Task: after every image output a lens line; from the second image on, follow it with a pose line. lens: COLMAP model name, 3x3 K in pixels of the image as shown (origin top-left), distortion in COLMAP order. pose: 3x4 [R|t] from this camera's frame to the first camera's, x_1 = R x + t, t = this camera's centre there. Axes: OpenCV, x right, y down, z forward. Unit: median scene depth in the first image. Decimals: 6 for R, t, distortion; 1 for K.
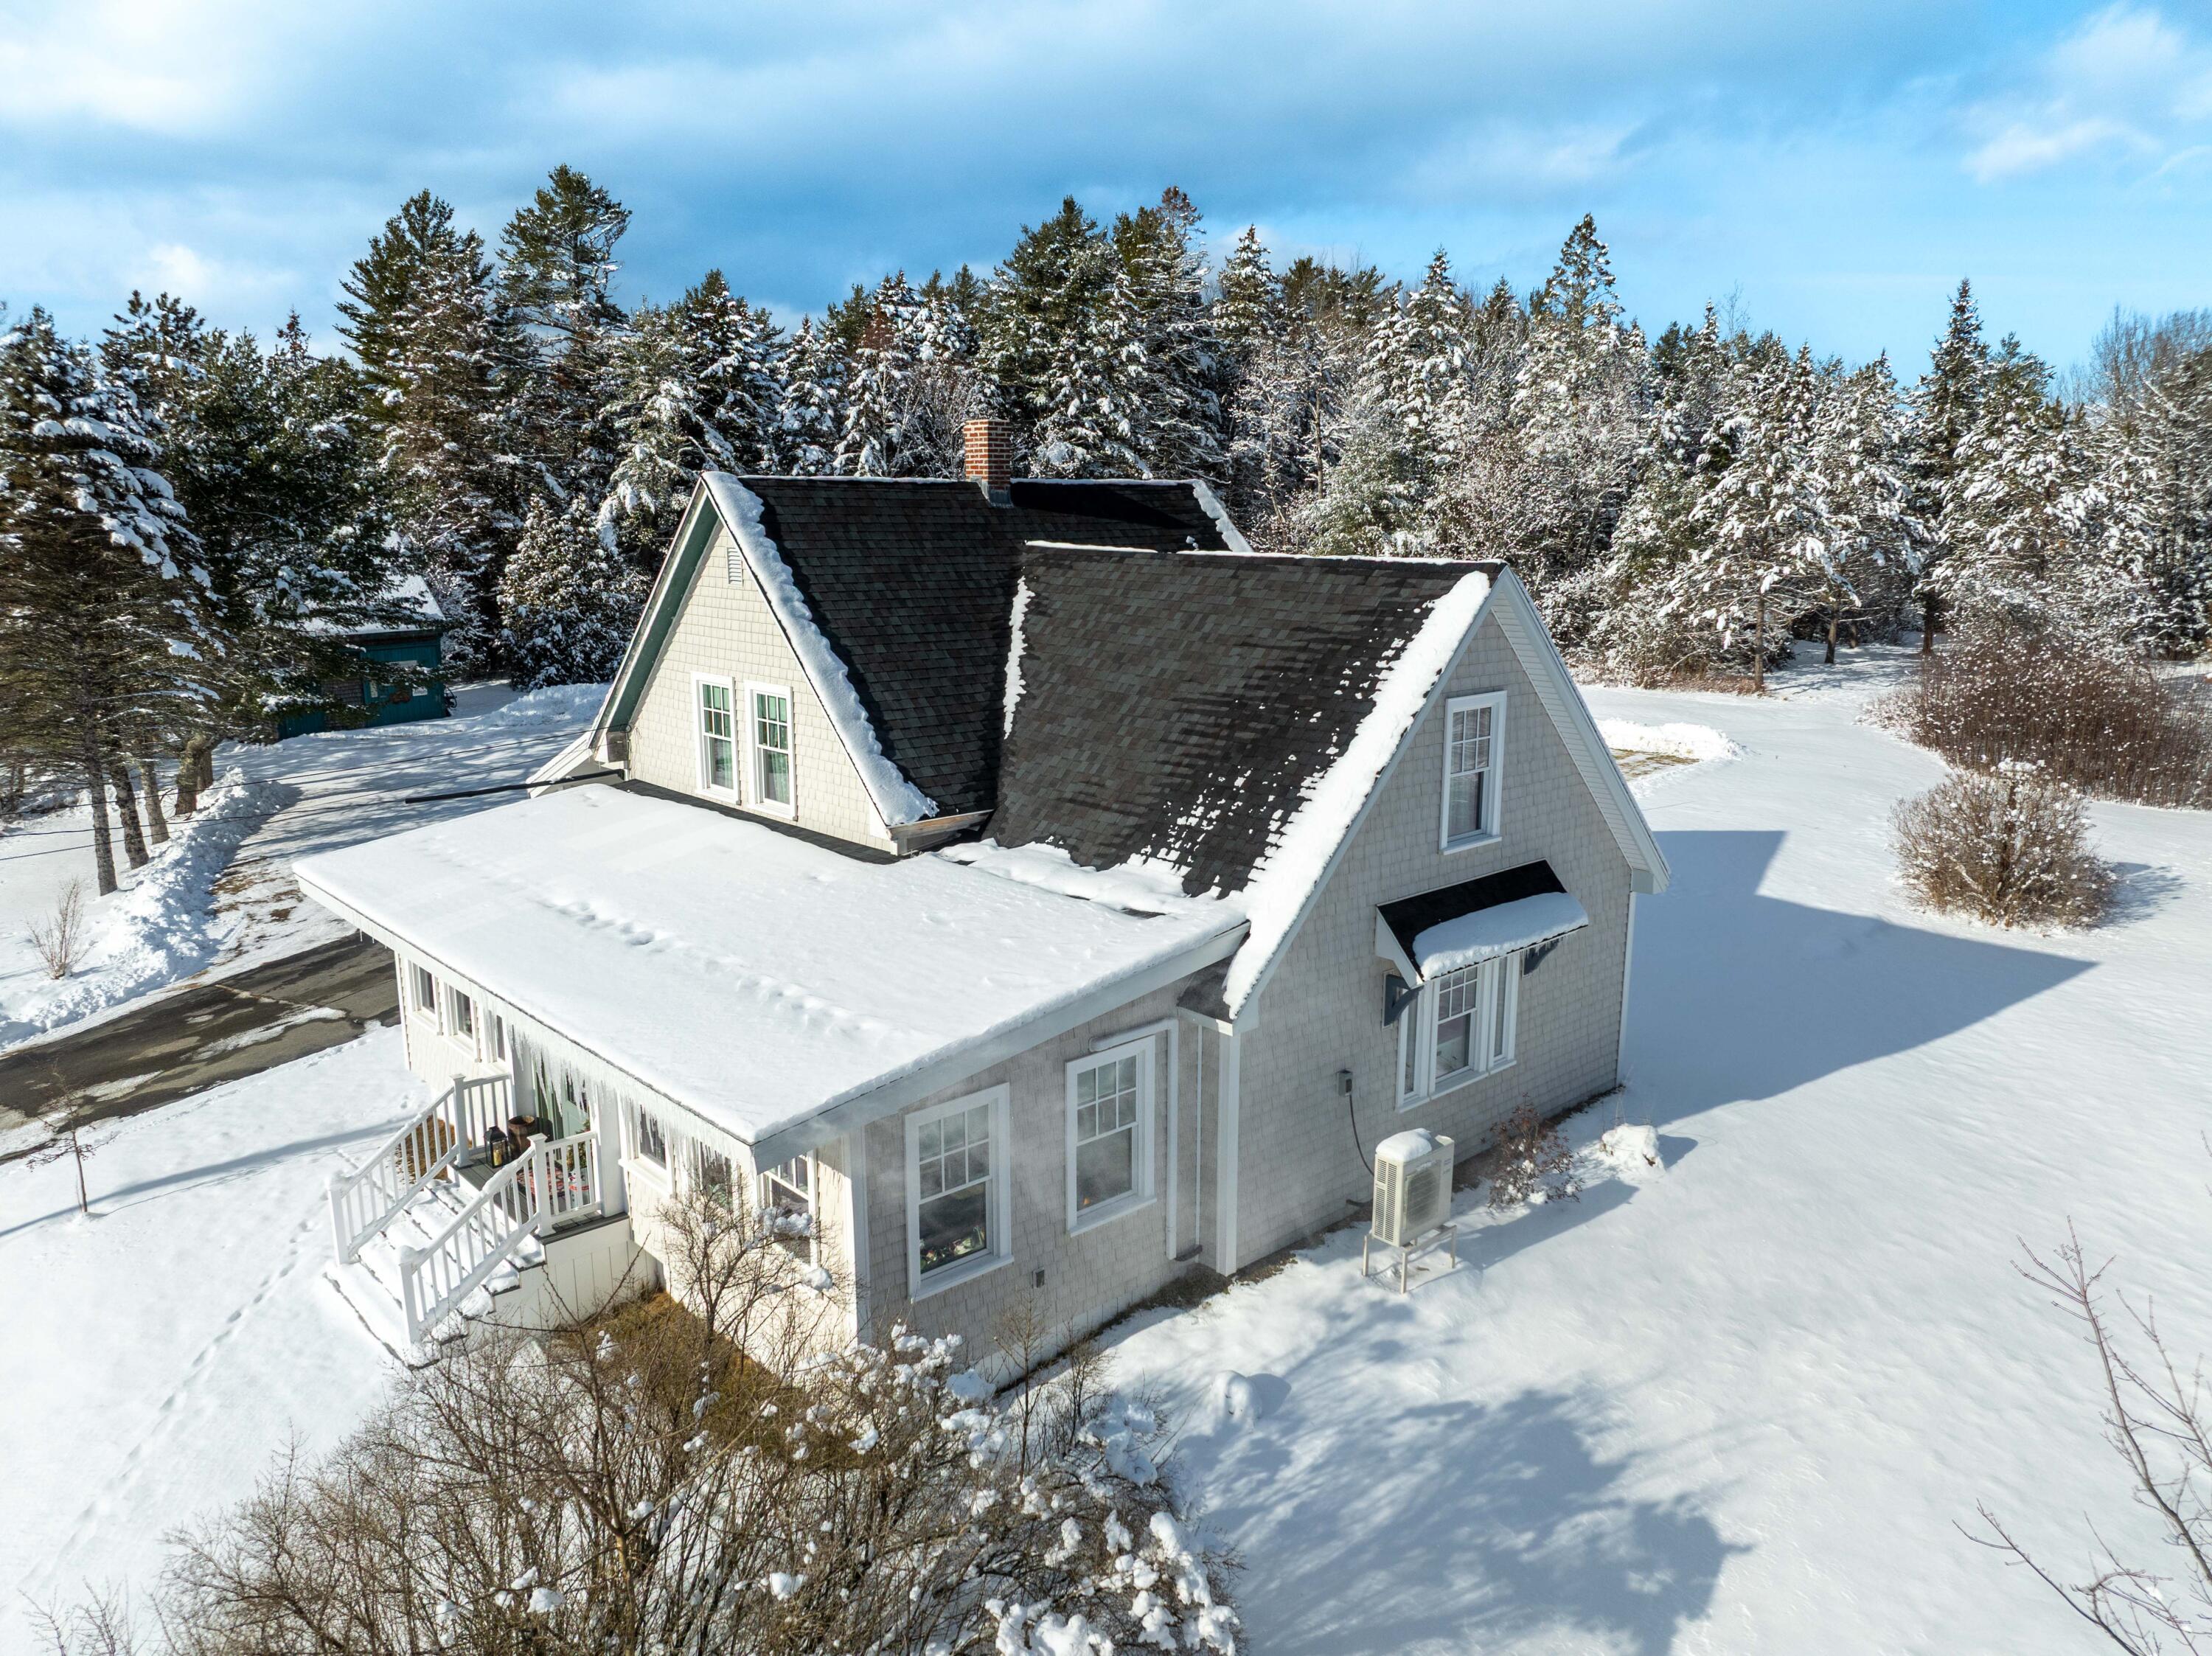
lens RADIAL K [[1558.6, 0, 1104.7], [0, 1558.6, 824.9], [0, 0, 1]] dist [-0.034901, -0.001912]
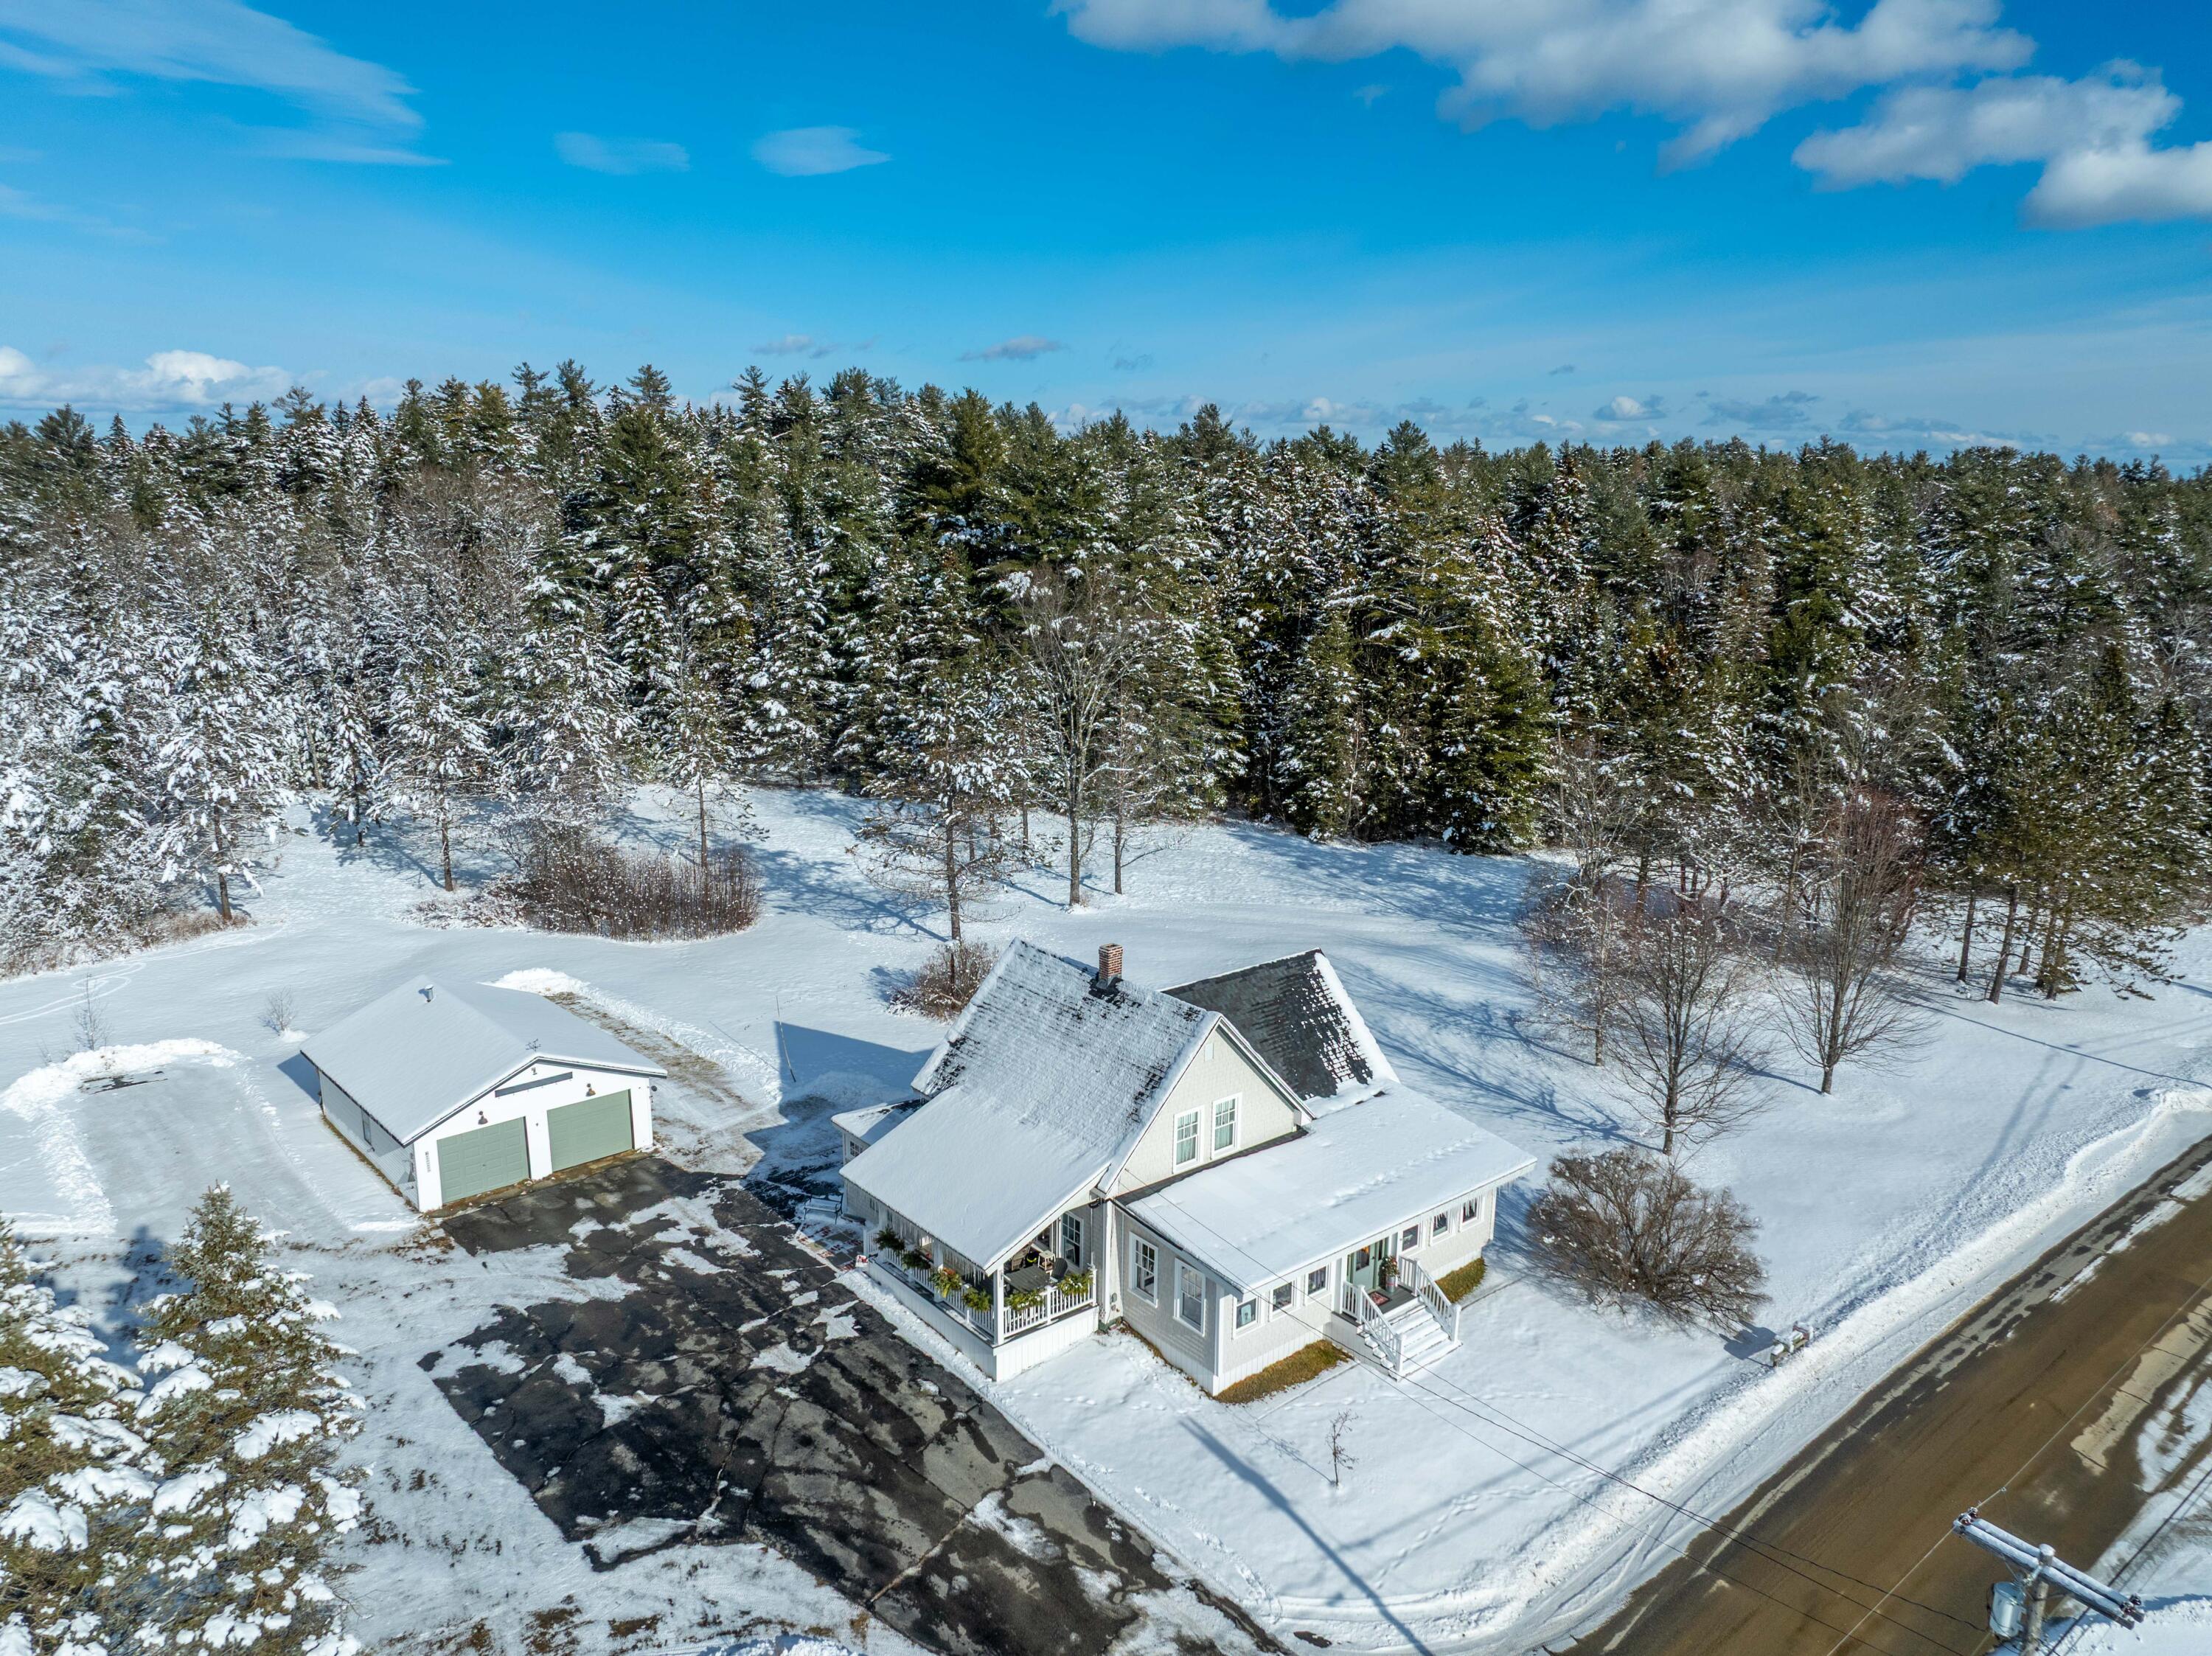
lens RADIAL K [[1558.6, 0, 1104.7], [0, 1558.6, 824.9], [0, 0, 1]] dist [-0.034901, -0.001912]
pose [[0.048391, -0.222858, 0.973649, -0.616862], [0.196443, 0.957876, 0.209484, -0.257753], [-0.979320, 0.181129, 0.090131, 0.250121]]
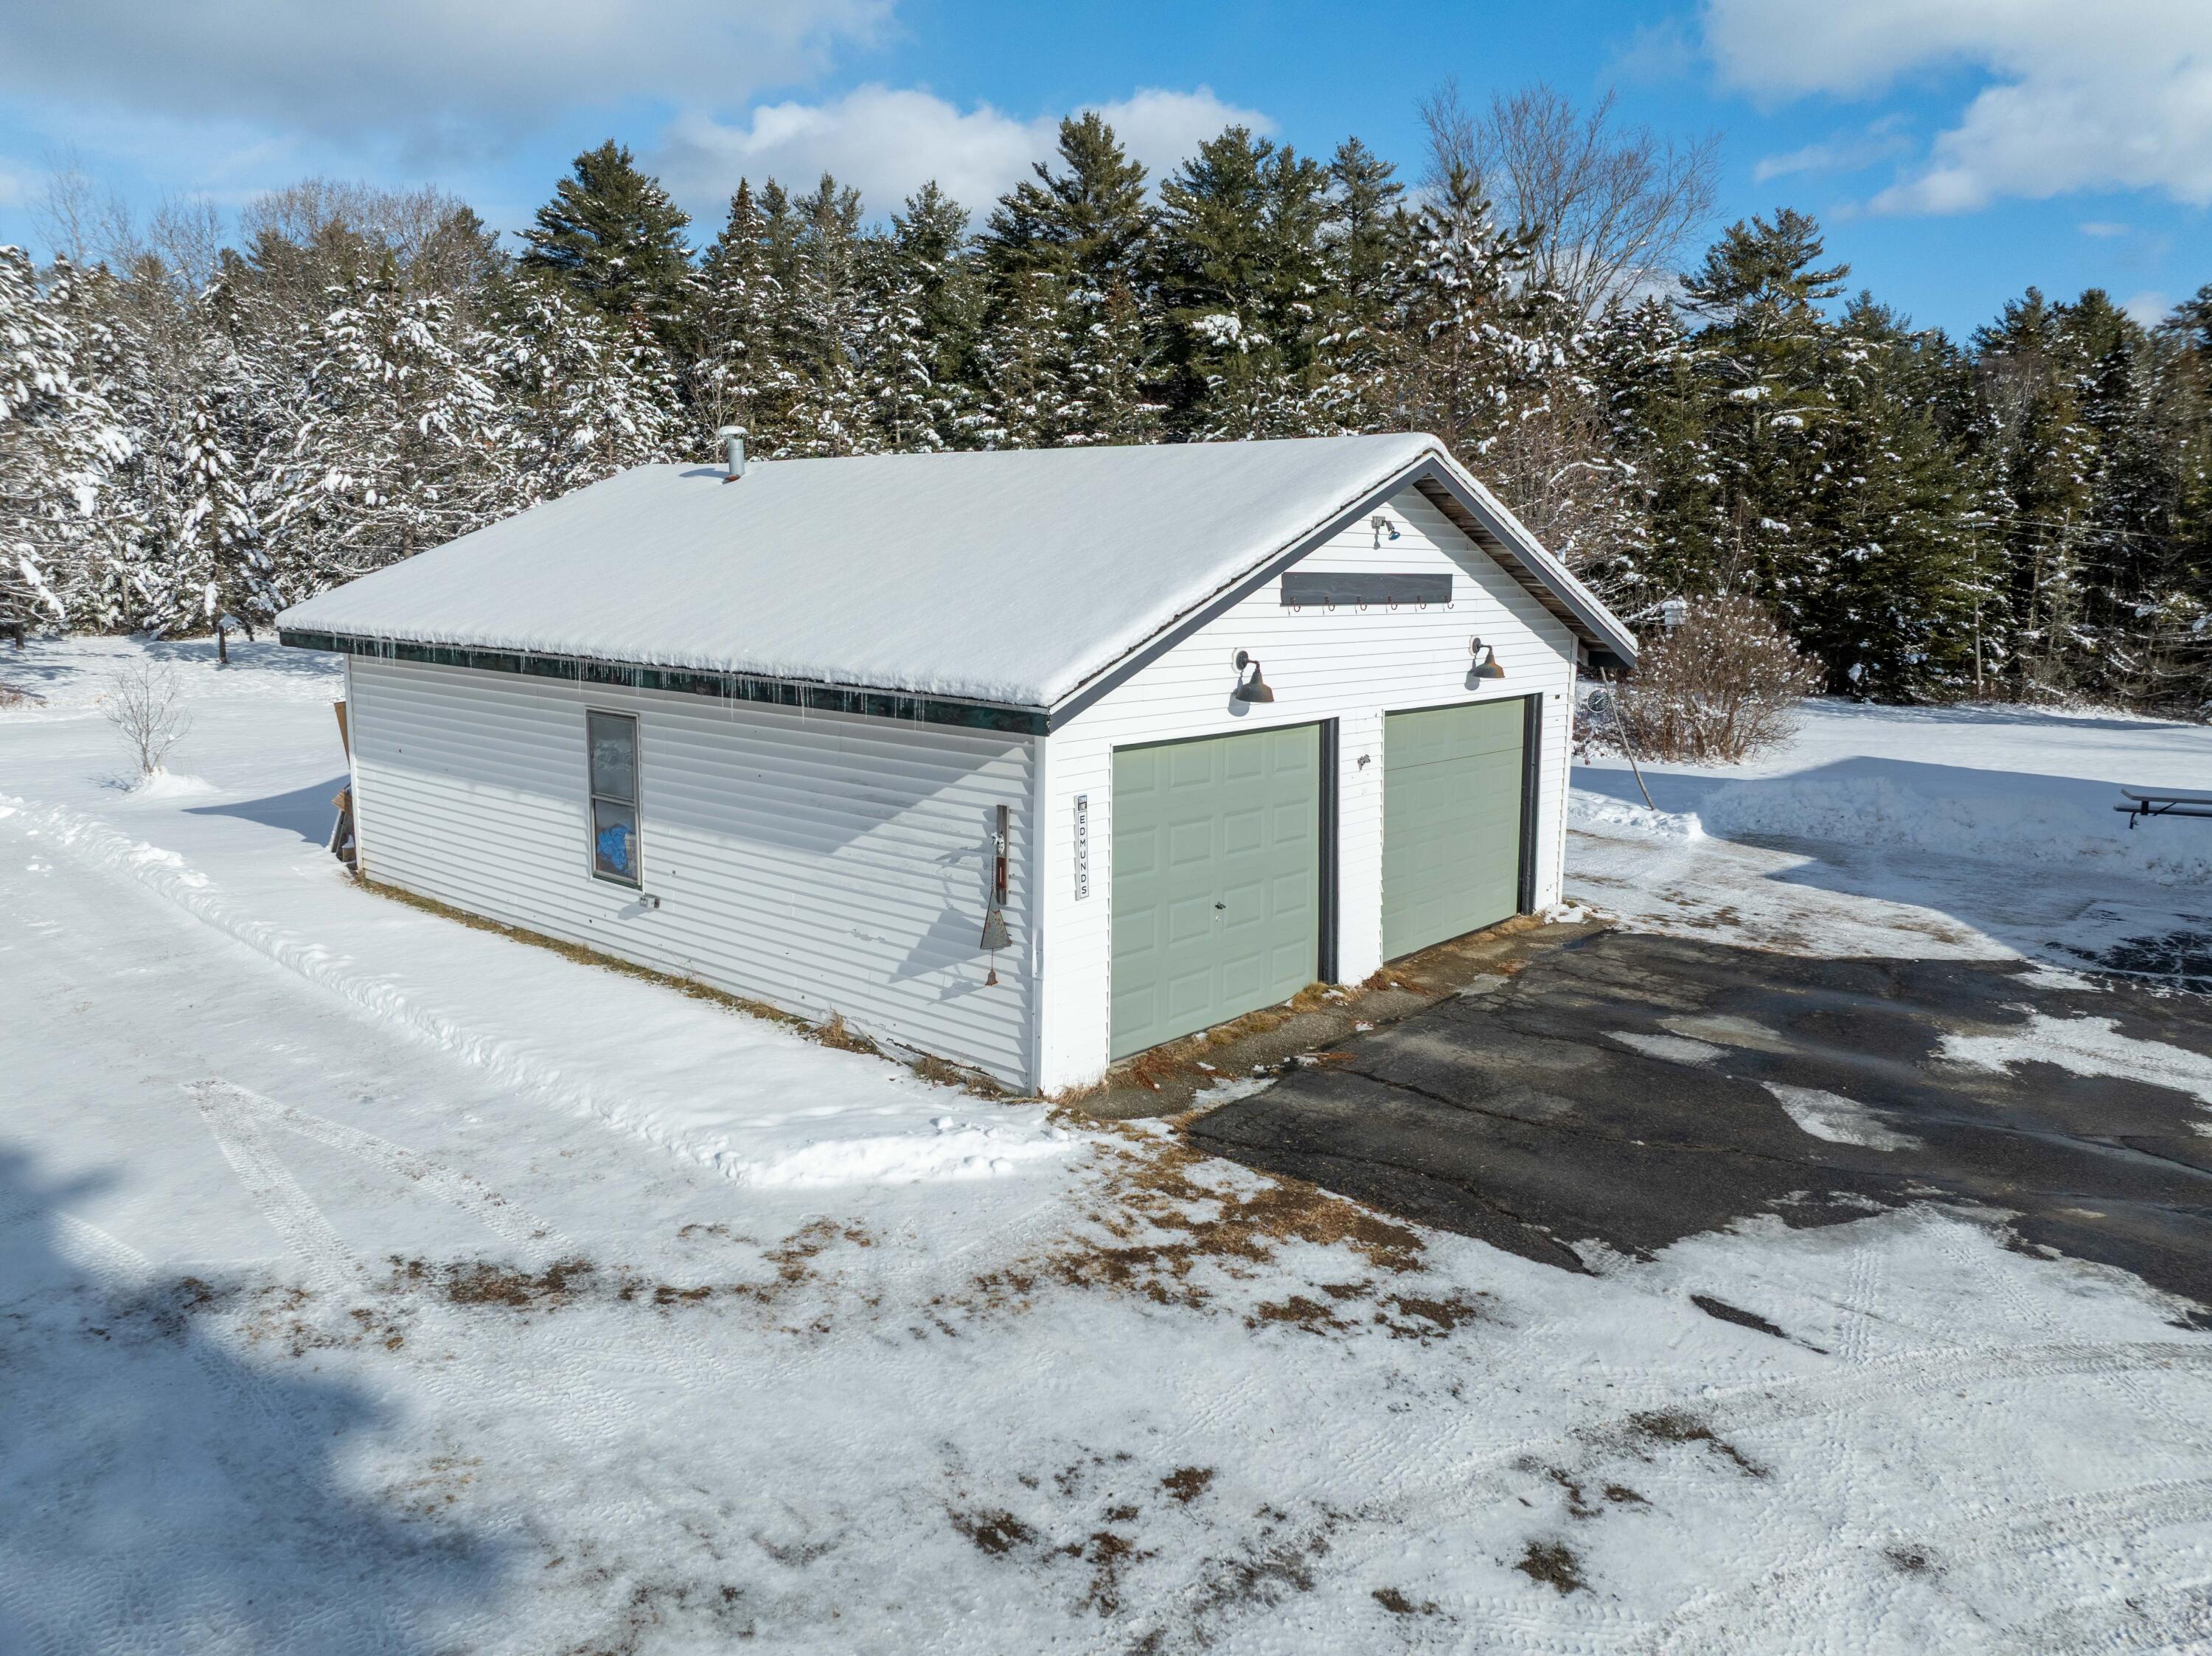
lens RADIAL K [[1556.5, 0, 1103.6], [0, 1556.5, 837.0], [0, 0, 1]] dist [-0.031015, -0.007059]
pose [[-0.076646, -0.183482, 0.980030, -0.160610], [0.190493, 0.962121, 0.195027, -0.068119], [-0.978692, 0.201637, -0.038791, 0.617577]]
